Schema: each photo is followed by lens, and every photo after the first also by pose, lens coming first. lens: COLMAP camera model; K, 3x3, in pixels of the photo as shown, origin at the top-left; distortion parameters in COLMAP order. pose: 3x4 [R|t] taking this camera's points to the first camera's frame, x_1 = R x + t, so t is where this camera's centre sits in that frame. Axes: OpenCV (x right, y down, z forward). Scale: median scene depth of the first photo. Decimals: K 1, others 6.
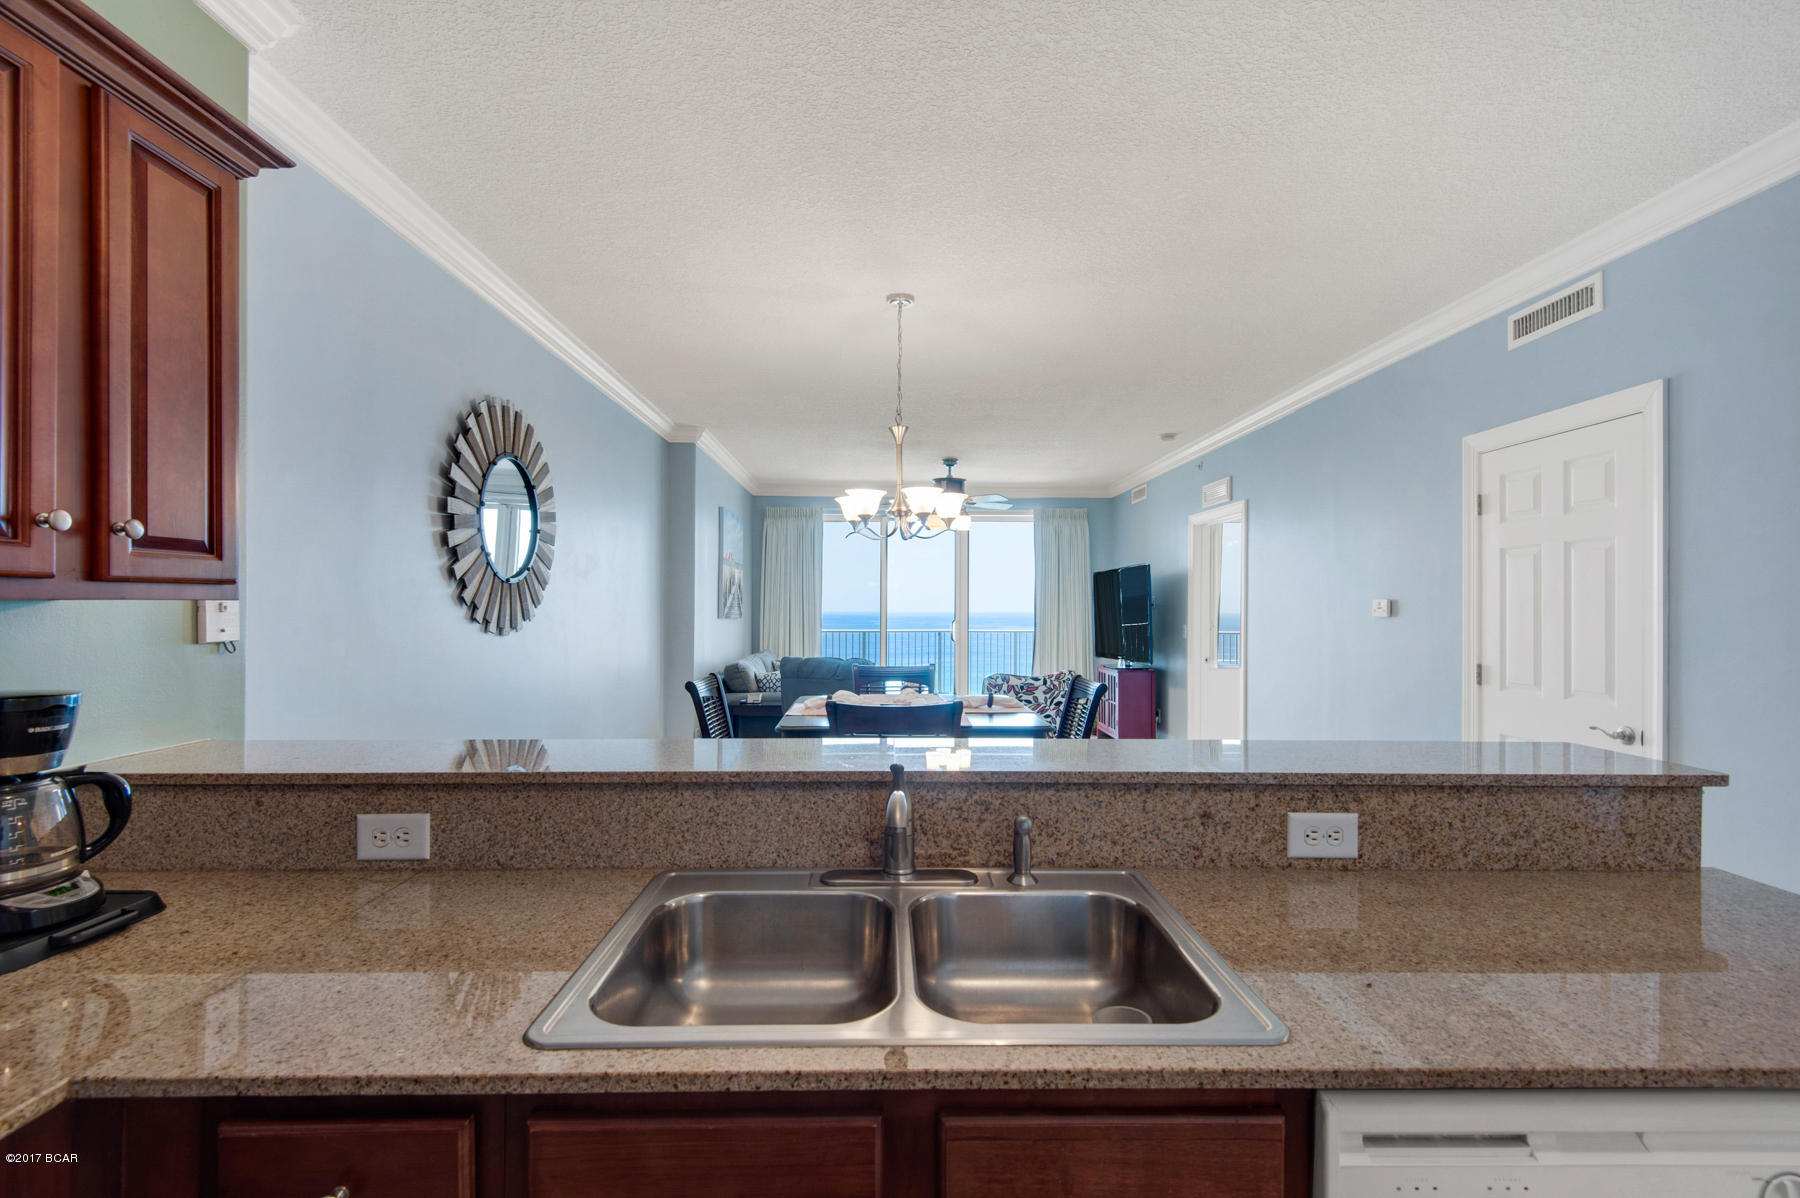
lens RADIAL K [[809.2, 0, 897.2], [0, 809.2, 606.9], [0, 0, 1]] dist [0.023944, -0.011765]
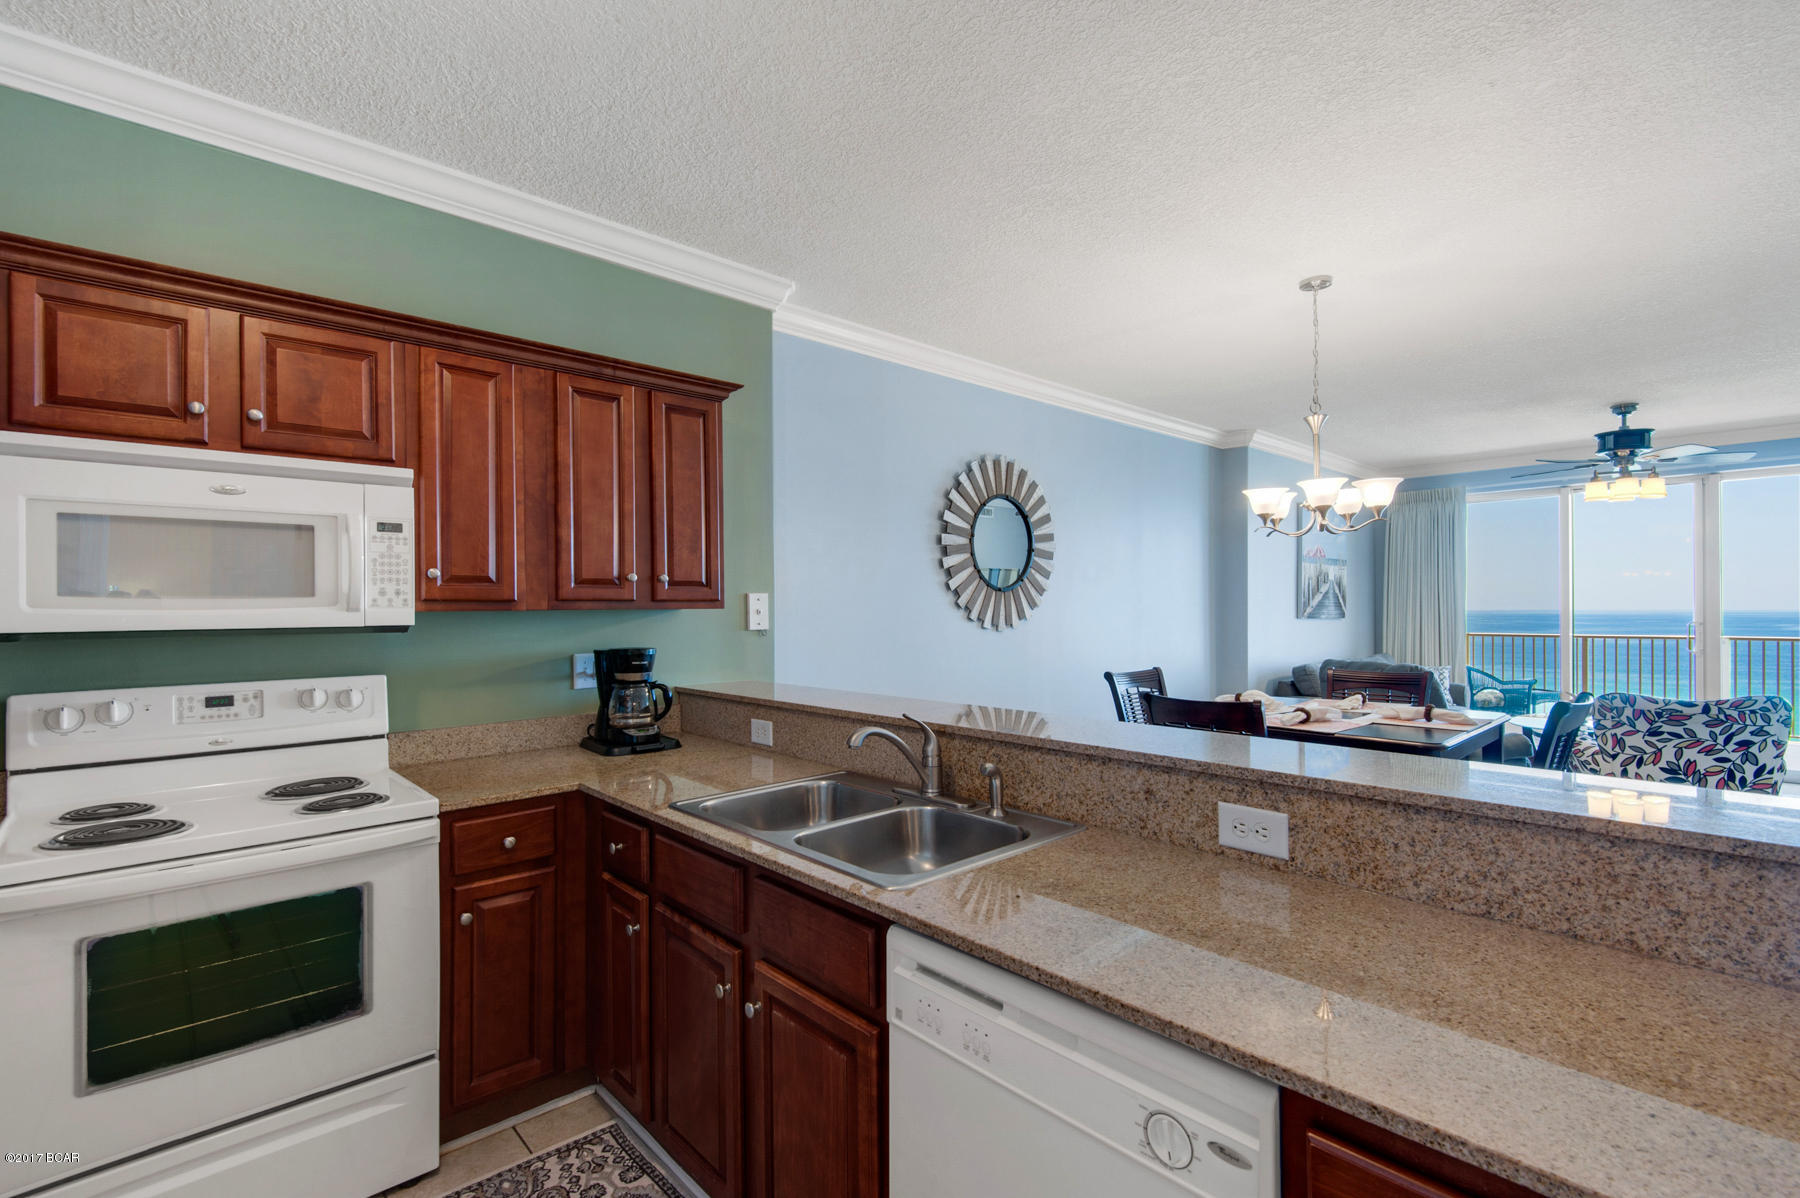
lens RADIAL K [[809.2, 0, 898.1], [0, 809.2, 606.1], [0, 0, 1]] dist [0.023944, -0.011765]
pose [[0.657452, -0.011952, -0.753402, 0.471144], [0.009790, 0.999925, -0.007320, 0.002381], [0.753433, -0.002563, 0.657519, 0.001331]]
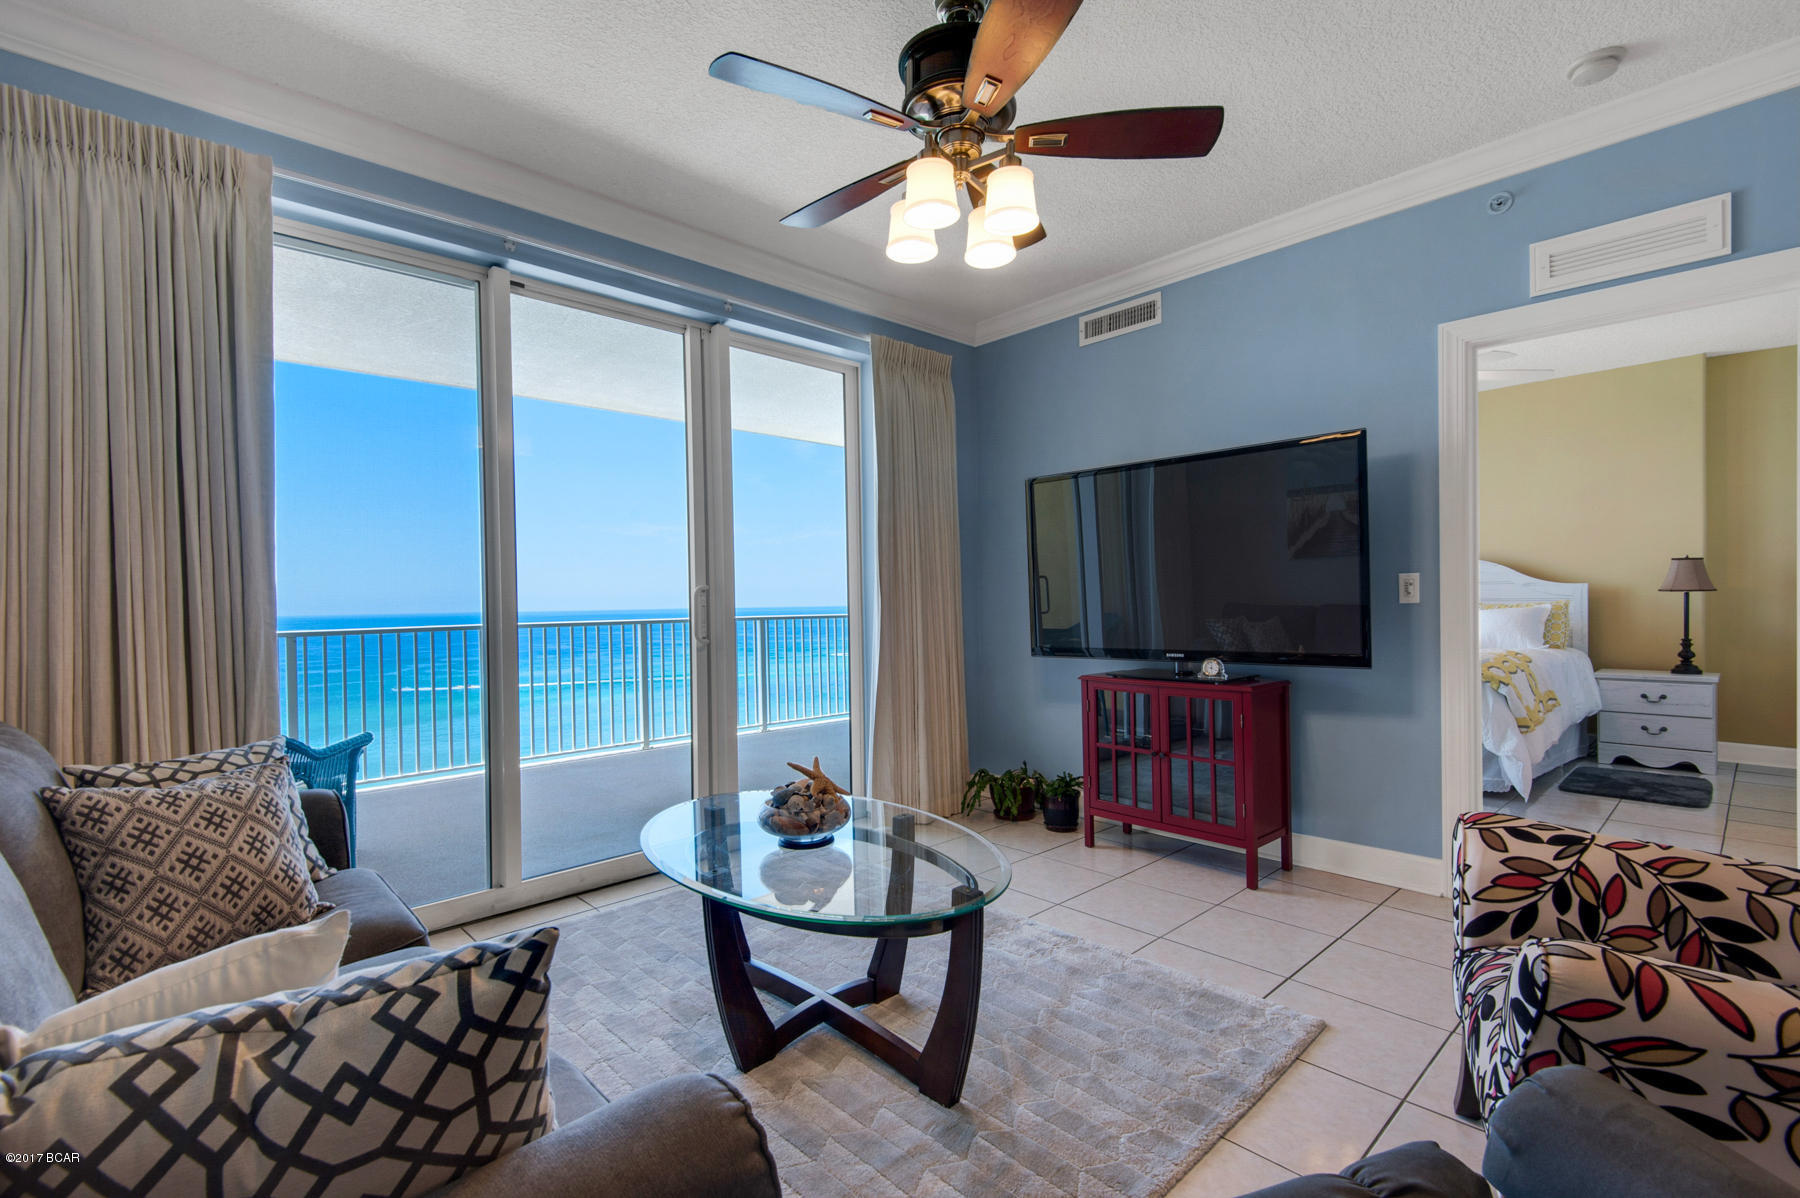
lens RADIAL K [[809.2, 0, 896.5], [0, 809.2, 610.0], [0, 0, 1]] dist [0.023944, -0.011765]
pose [[0.744311, -0.020843, 0.667508, -0.361253], [0.017081, 0.999780, 0.012172, 0.073406], [-0.667615, 0.002341, 0.744503, 1.974199]]
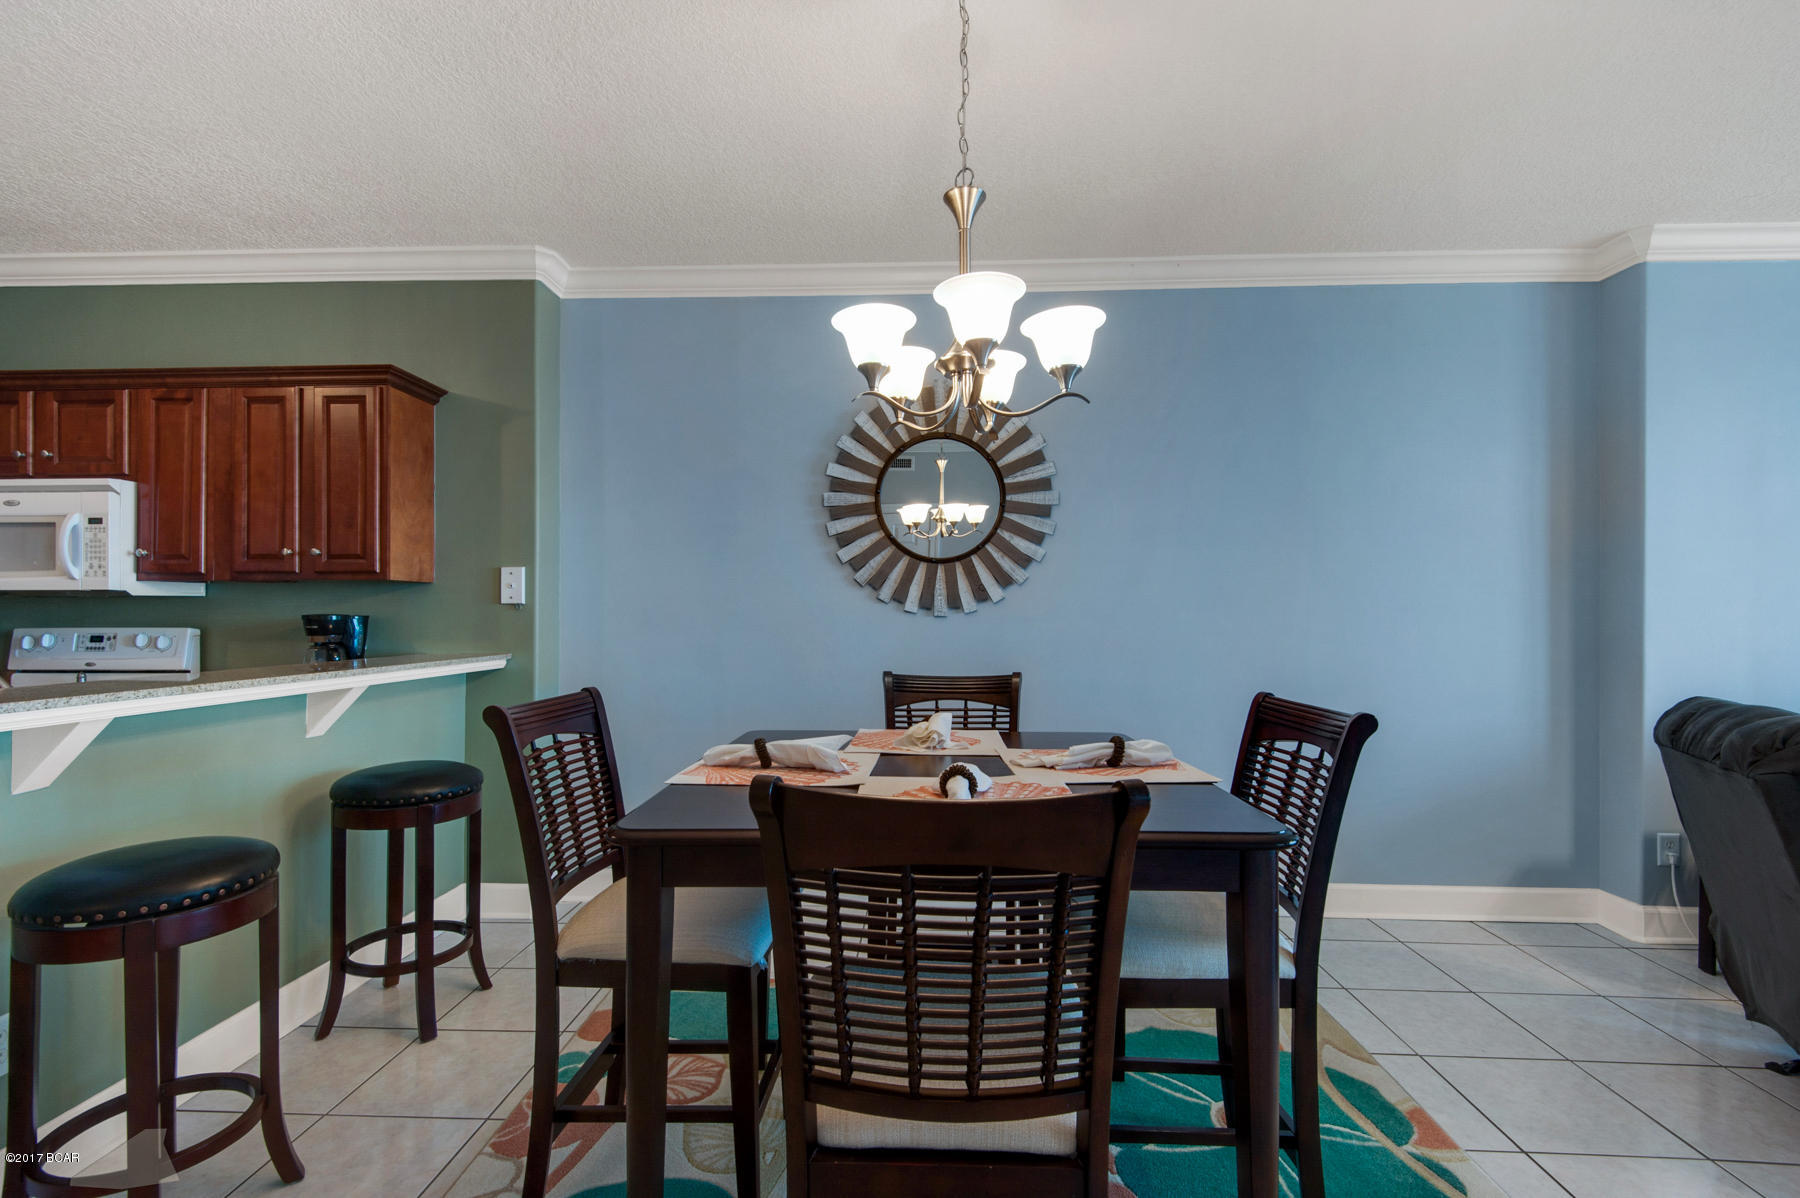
lens RADIAL K [[809.2, 0, 900.2], [0, 809.2, 609.5], [0, 0, 1]] dist [0.023944, -0.011765]
pose [[-0.060369, -0.005117, -0.998163, 0.595523], [-0.001837, 0.999986, -0.005015, 0.037276], [0.998174, 0.001531, -0.060378, 1.174177]]
